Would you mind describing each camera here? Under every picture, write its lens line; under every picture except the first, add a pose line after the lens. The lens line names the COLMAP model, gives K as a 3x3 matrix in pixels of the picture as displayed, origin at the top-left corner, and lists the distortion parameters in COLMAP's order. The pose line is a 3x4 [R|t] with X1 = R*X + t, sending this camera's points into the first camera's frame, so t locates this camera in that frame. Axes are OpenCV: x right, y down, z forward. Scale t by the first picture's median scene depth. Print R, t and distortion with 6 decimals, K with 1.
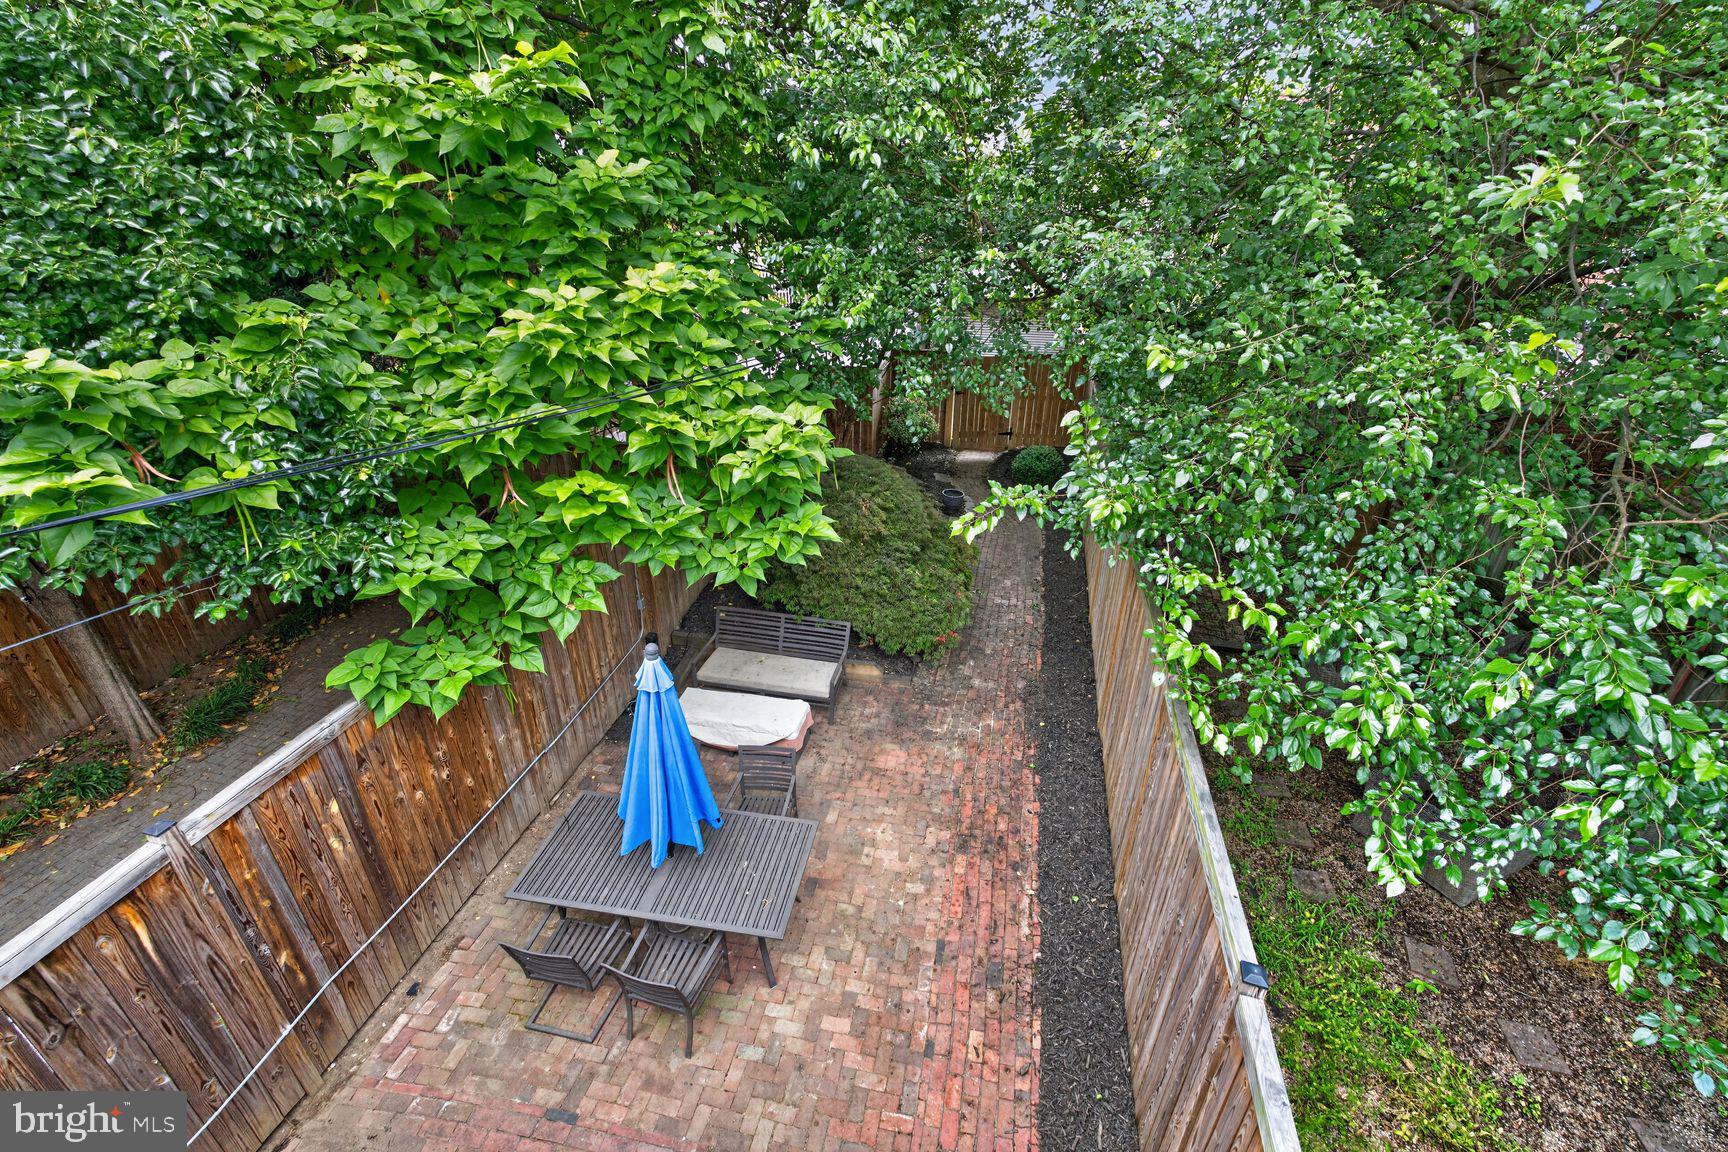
lens RADIAL K [[748.6, 0, 864.0], [0, 748.6, 576.0], [0, 0, 1]] dist [0.002506, -0.000217]
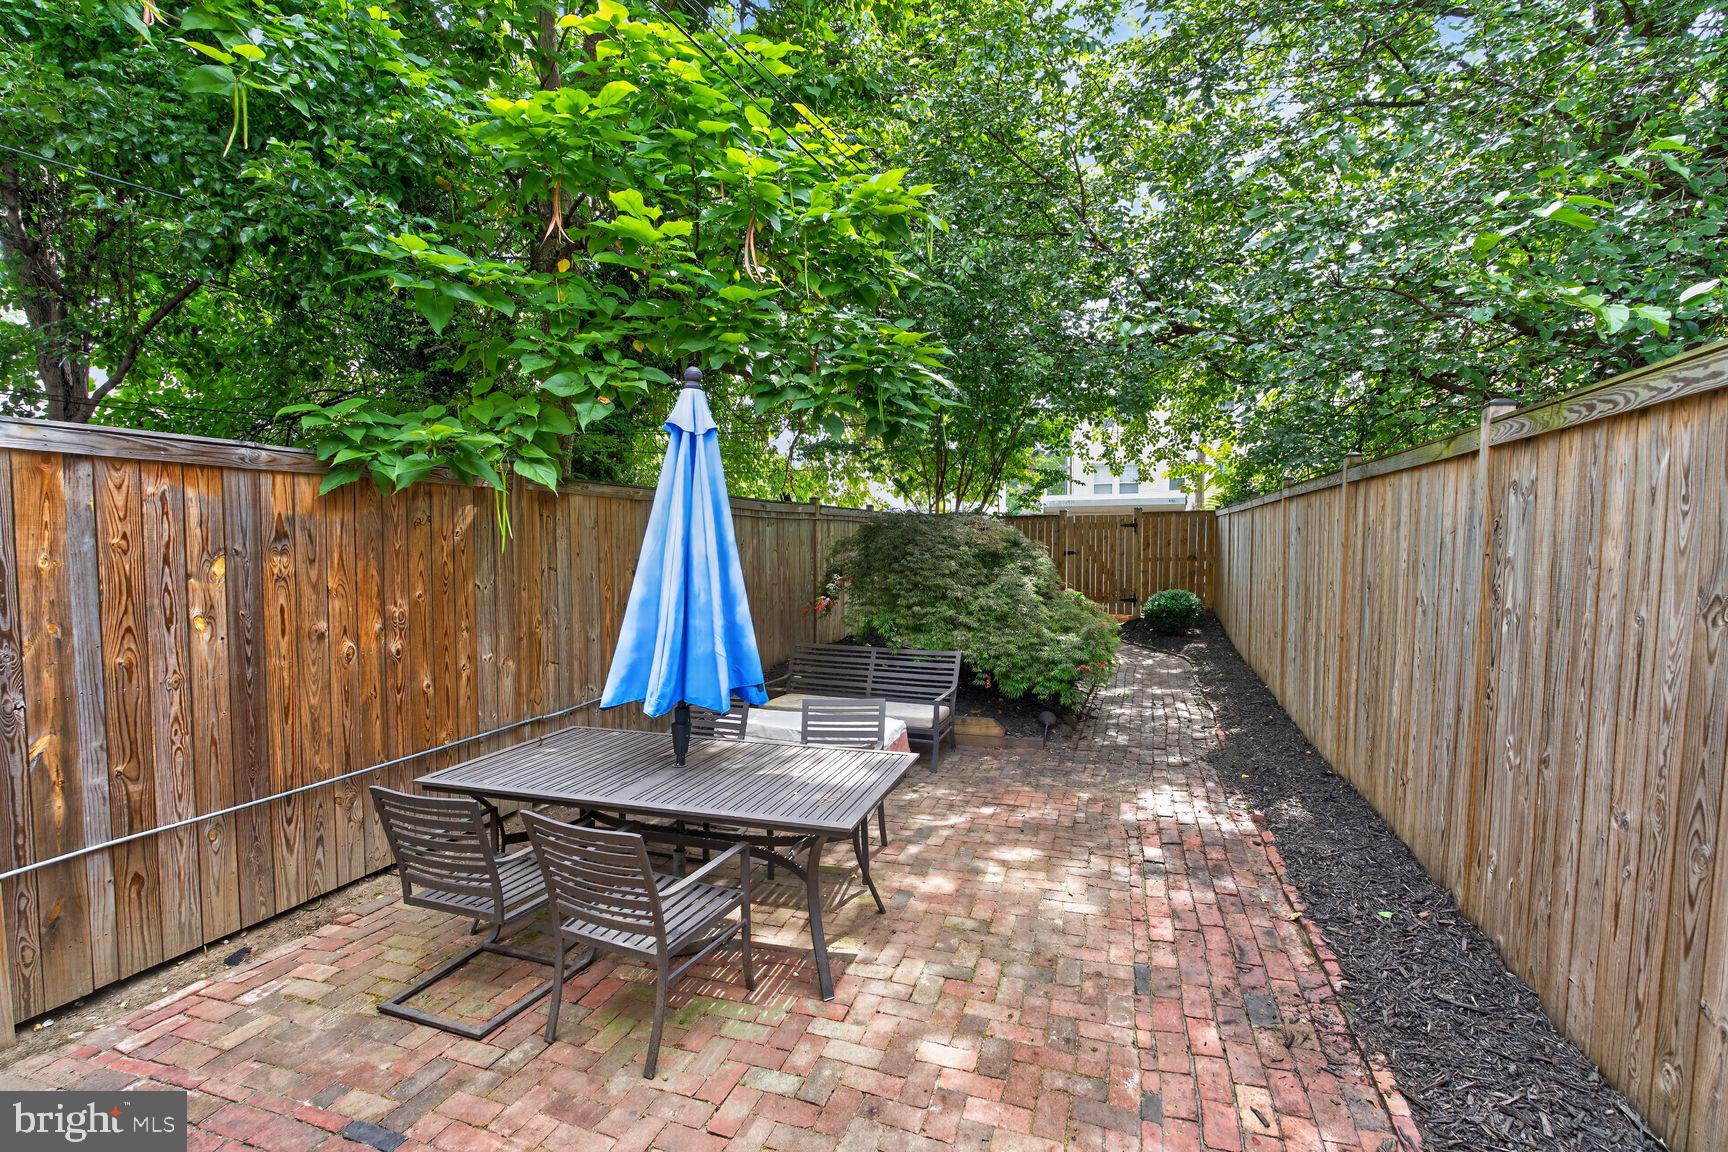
lens RADIAL K [[759.2, 0, 862.8], [0, 759.2, 571.5], [0, 0, 1]] dist [-0.020161, 0.000465]
pose [[0.991603, -0.001282, -0.129311, -0.026028], [-0.052820, 0.908718, -0.414054, 0.478451], [0.118038, 0.417408, 0.901020, 0.382736]]
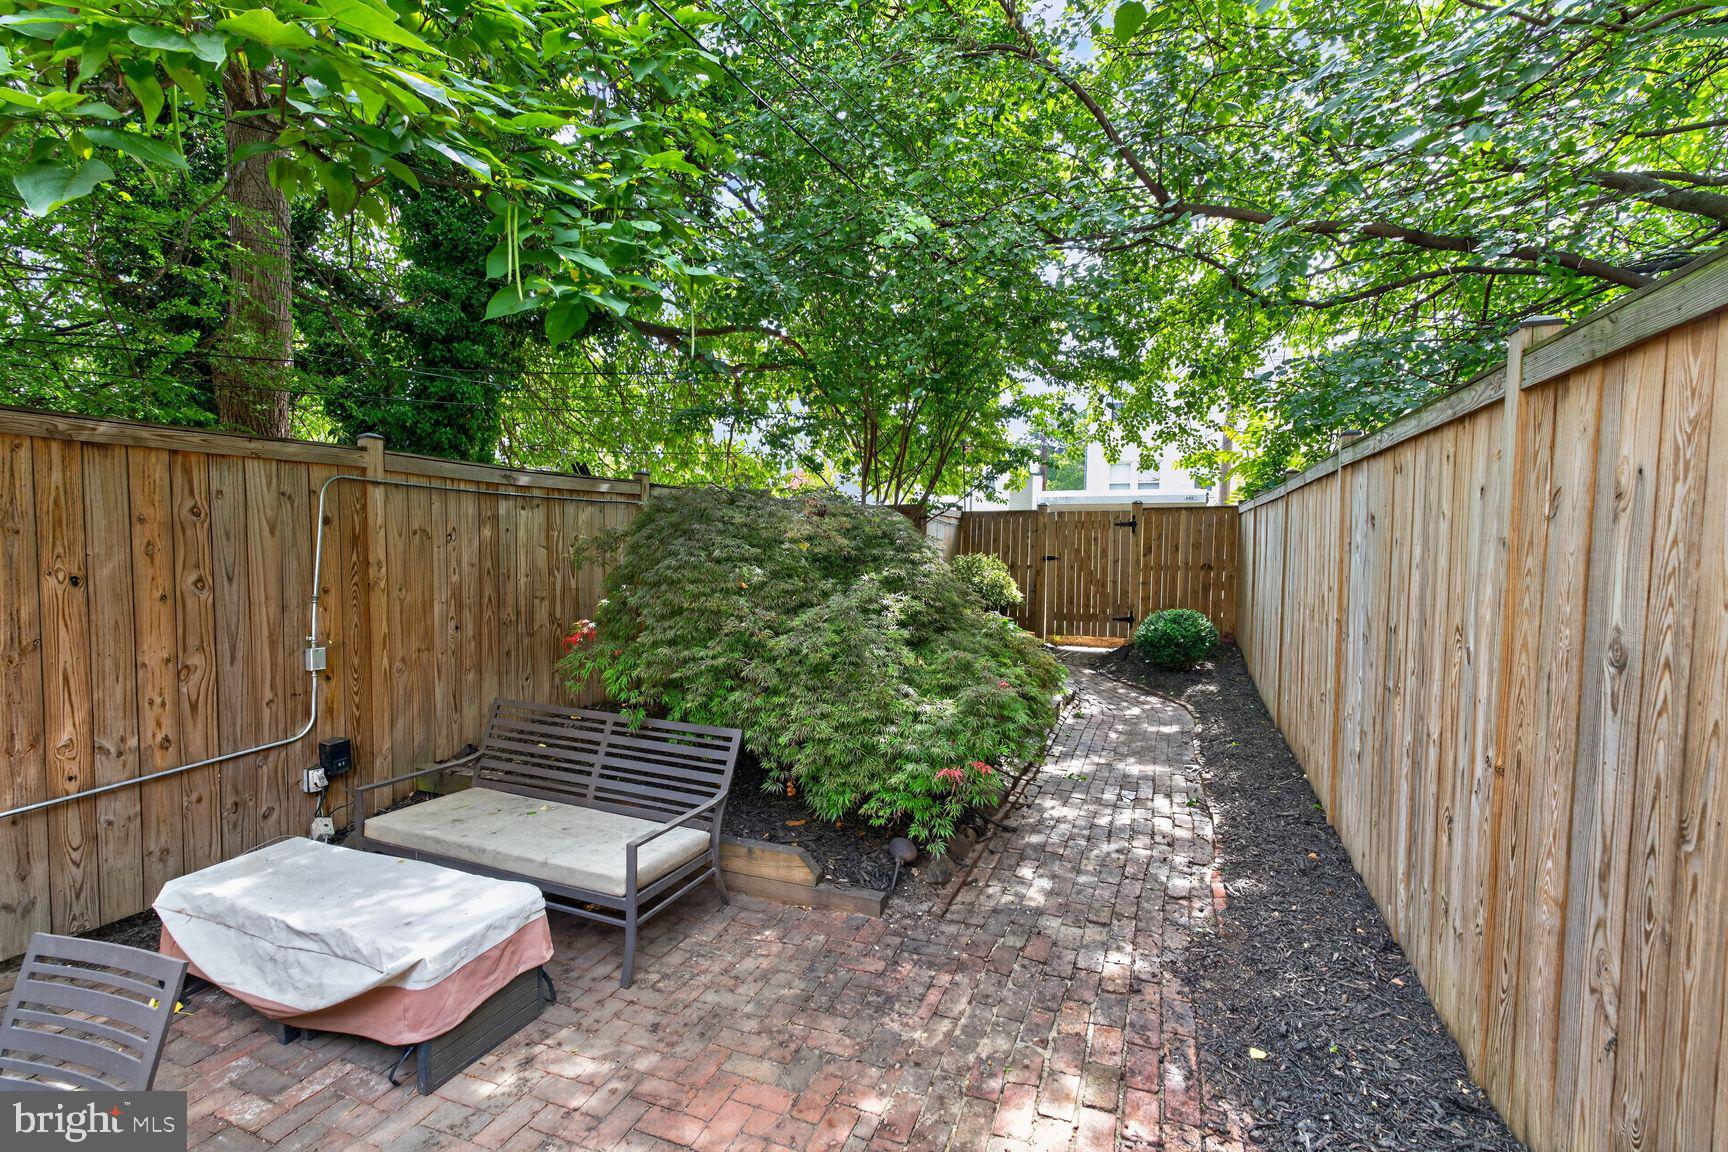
lens RADIAL K [[748.6, 0, 864.0], [0, 748.6, 576.0], [0, 0, 1]] dist [0.002506, -0.000217]
pose [[0.985612, 0.014208, -0.168425, 0.185097], [-0.083242, 0.908039, -0.410531, 0.230581], [0.147104, 0.418644, 0.896157, 0.896309]]
